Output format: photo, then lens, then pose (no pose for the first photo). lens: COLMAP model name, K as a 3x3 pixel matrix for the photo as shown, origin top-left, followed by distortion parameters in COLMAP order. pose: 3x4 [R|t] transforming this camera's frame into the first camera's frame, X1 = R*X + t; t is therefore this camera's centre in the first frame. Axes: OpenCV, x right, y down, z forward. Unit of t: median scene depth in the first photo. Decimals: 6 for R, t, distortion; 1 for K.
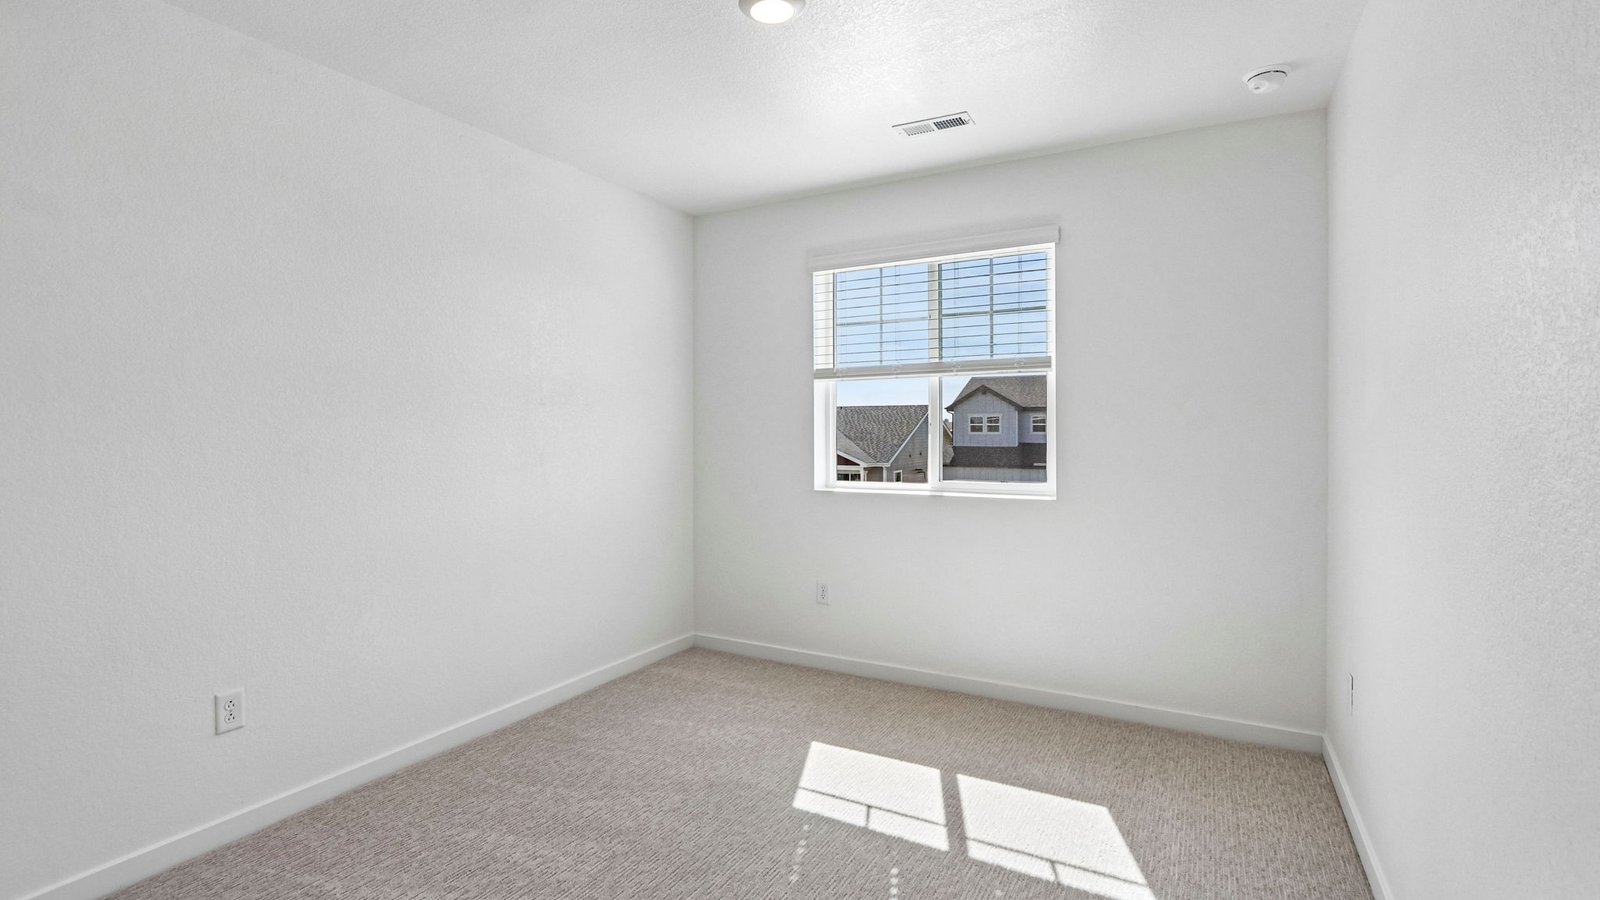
lens RADIAL K [[730.9, 0, 783.4], [0, 730.9, 430.7], [0, 0, 1]] dist [-0.004881, -0.000231]
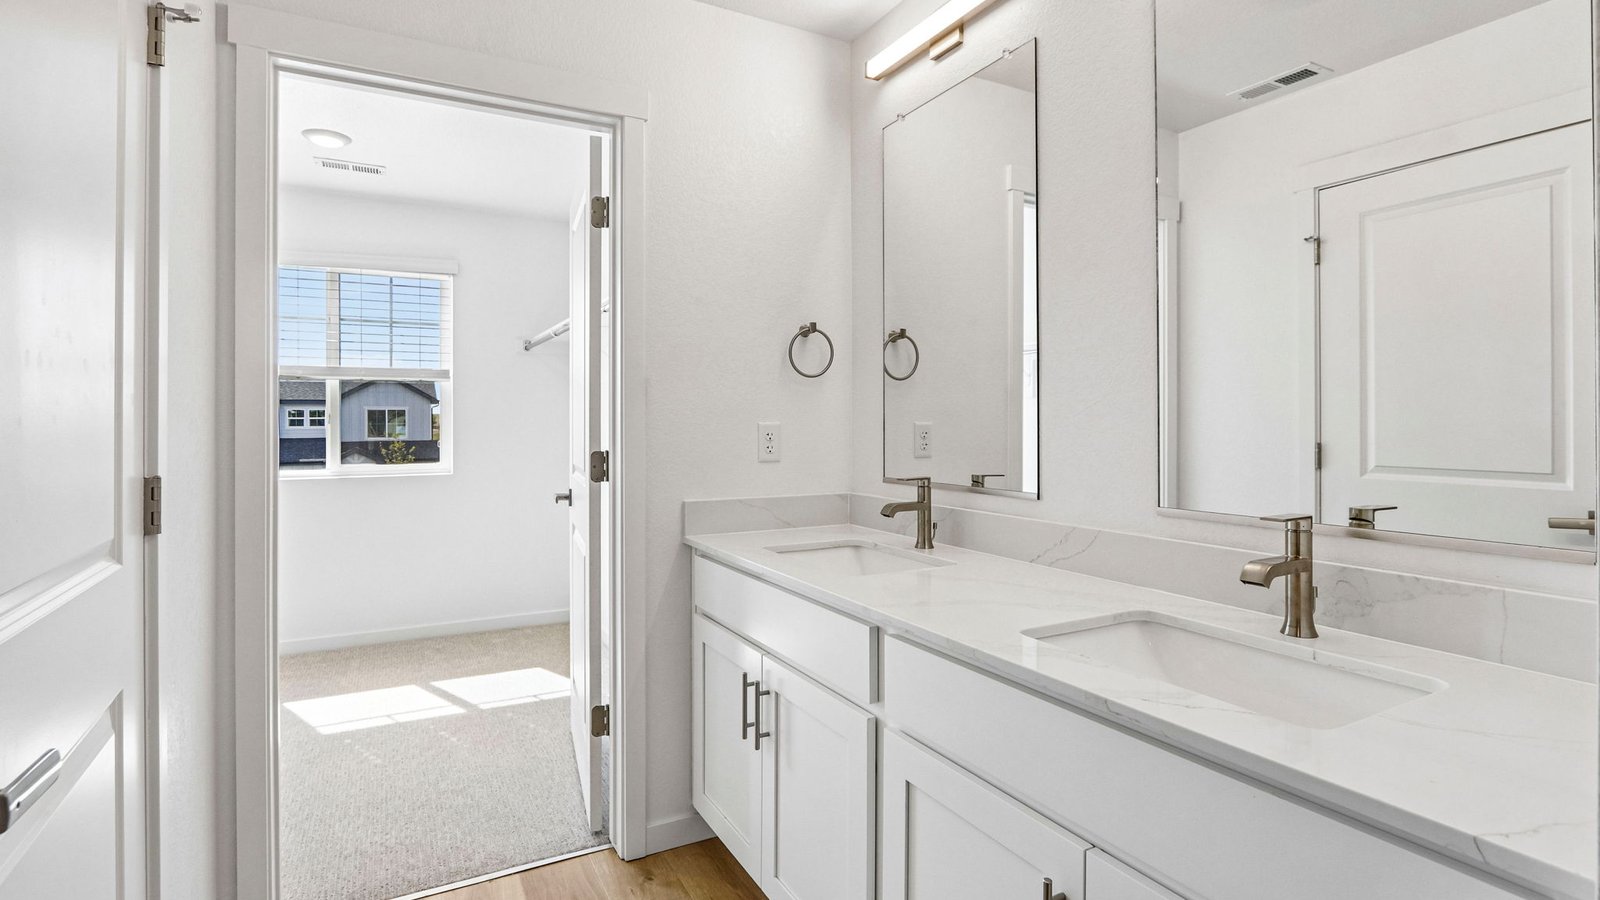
lens RADIAL K [[773.6, 0, 779.3], [0, 773.6, 425.7], [0, 0, 1]] dist [-0.001822, -0.000152]
pose [[0.553186, -0.000669, 0.833058, -0.442443], [0.000568, 1.000000, 0.000426, 0.002624], [-0.833058, 0.000238, 0.553186, -0.230962]]
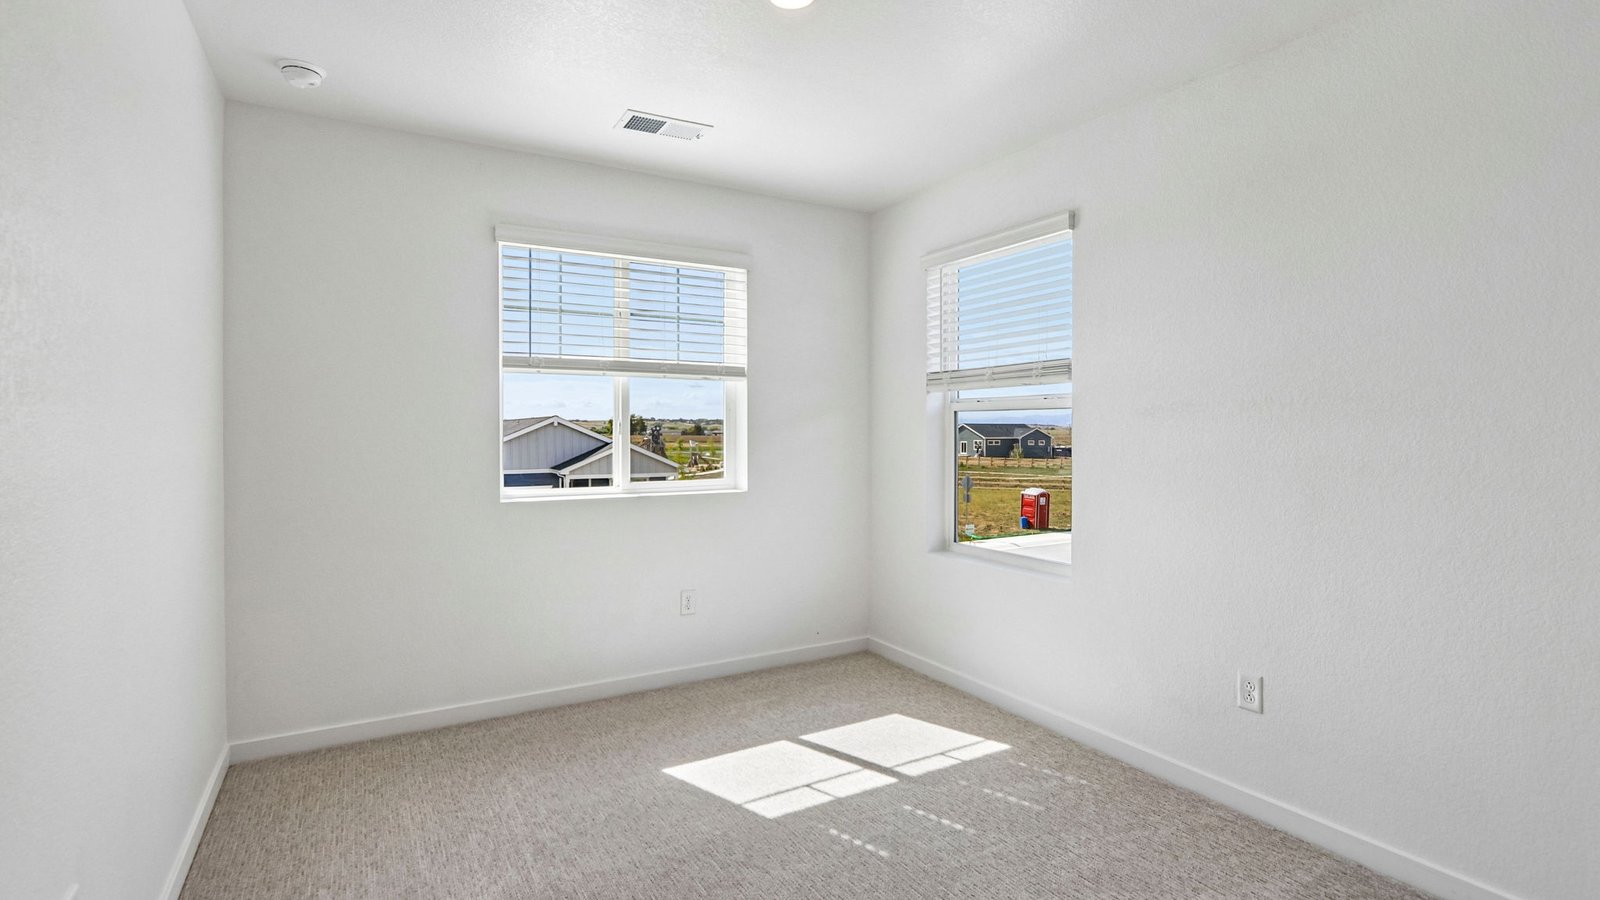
lens RADIAL K [[730.9, 0, 783.4], [0, 730.9, 430.7], [0, 0, 1]] dist [-0.004881, -0.000231]
pose [[0.520035, 0.007865, 0.854109, -0.563268], [-0.002415, 0.999967, -0.007737, 0.005992], [-0.854141, 0.001961, 0.520037, 0.332936]]
